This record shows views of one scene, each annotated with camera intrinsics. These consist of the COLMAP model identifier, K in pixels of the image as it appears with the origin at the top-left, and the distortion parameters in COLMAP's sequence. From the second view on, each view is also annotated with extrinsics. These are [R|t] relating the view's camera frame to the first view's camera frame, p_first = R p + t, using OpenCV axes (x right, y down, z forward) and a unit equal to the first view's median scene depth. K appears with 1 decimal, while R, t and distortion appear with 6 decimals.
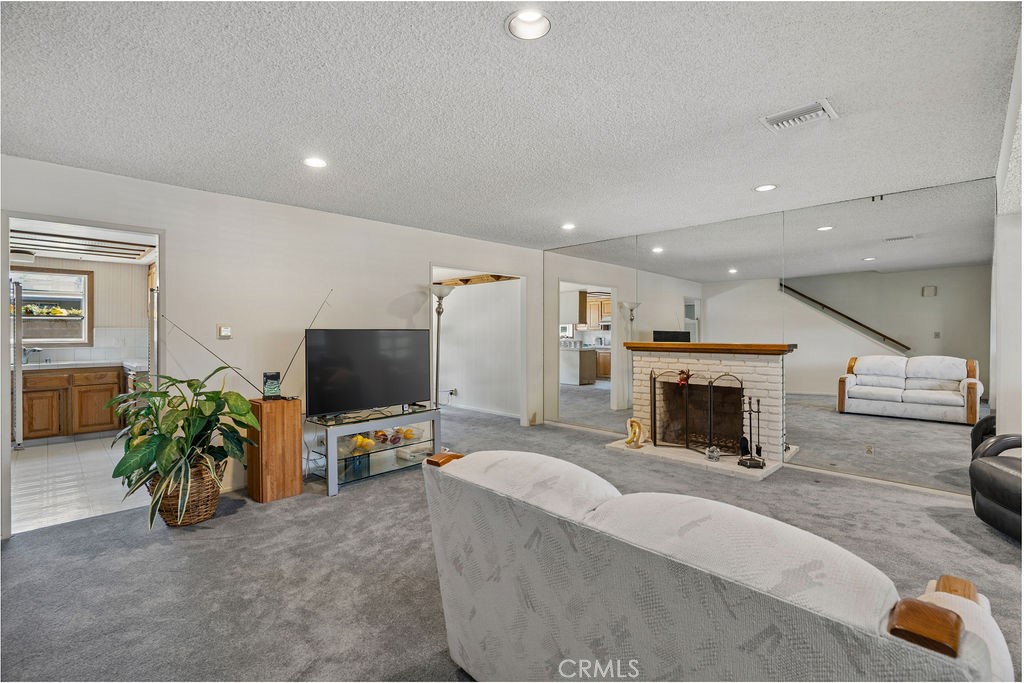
lens RADIAL K [[464.5, 0, 517.0], [0, 464.5, 337.1], [0, 0, 1]] dist [-0.008933, 0.001832]
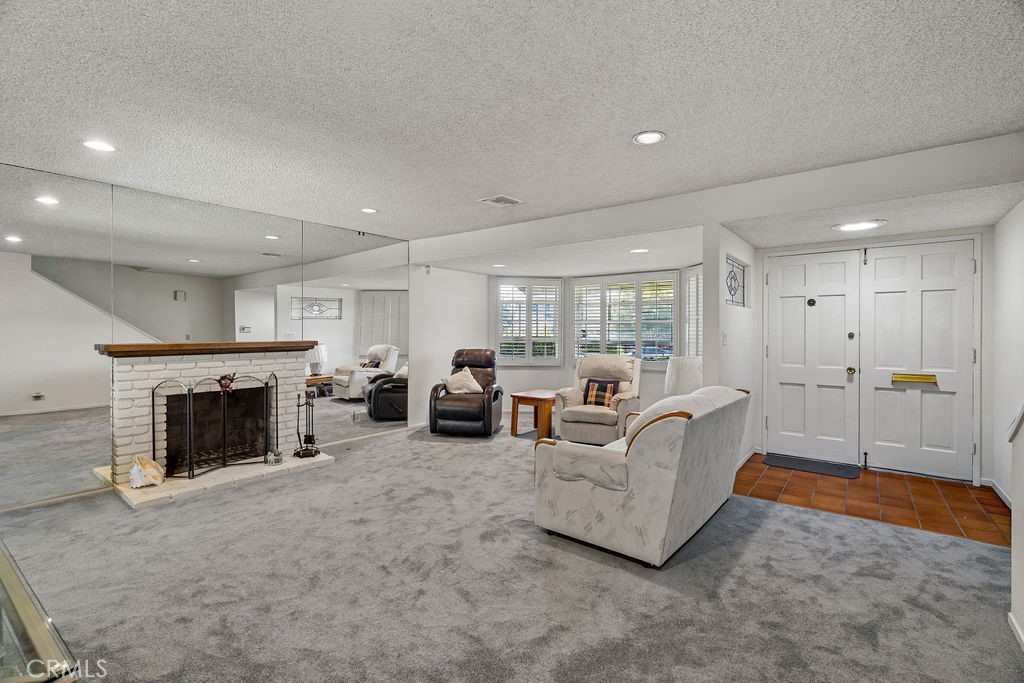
lens RADIAL K [[464.5, 0, 509.9], [0, 464.5, 336.2], [0, 0, 1]] dist [-0.008933, 0.001832]
pose [[-0.112209, -0.009343, 0.993641, -0.541081], [0.006143, 0.999930, 0.010095, -0.004538], [-0.993666, 0.007236, -0.112143, 0.583308]]
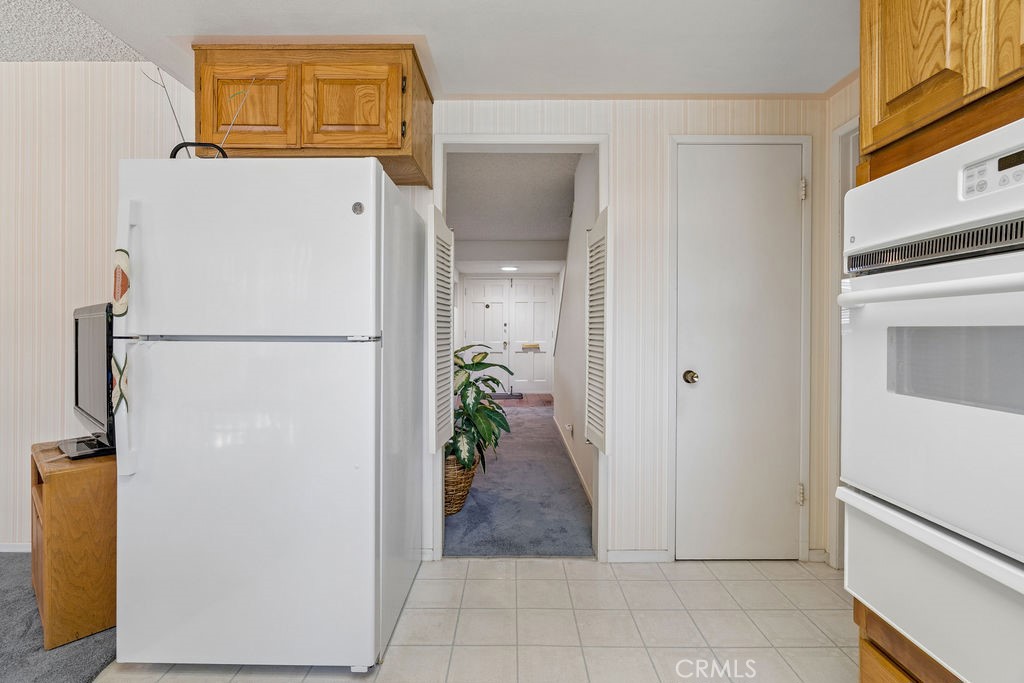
lens RADIAL K [[464.5, 0, 512.7], [0, 464.5, 336.1], [0, 0, 1]] dist [-0.008933, 0.001832]
pose [[-0.706911, -0.012436, 0.707193, -0.737578], [-0.002346, 0.999881, 0.015237, 0.009100], [-0.707298, 0.009112, -0.706856, 0.789724]]
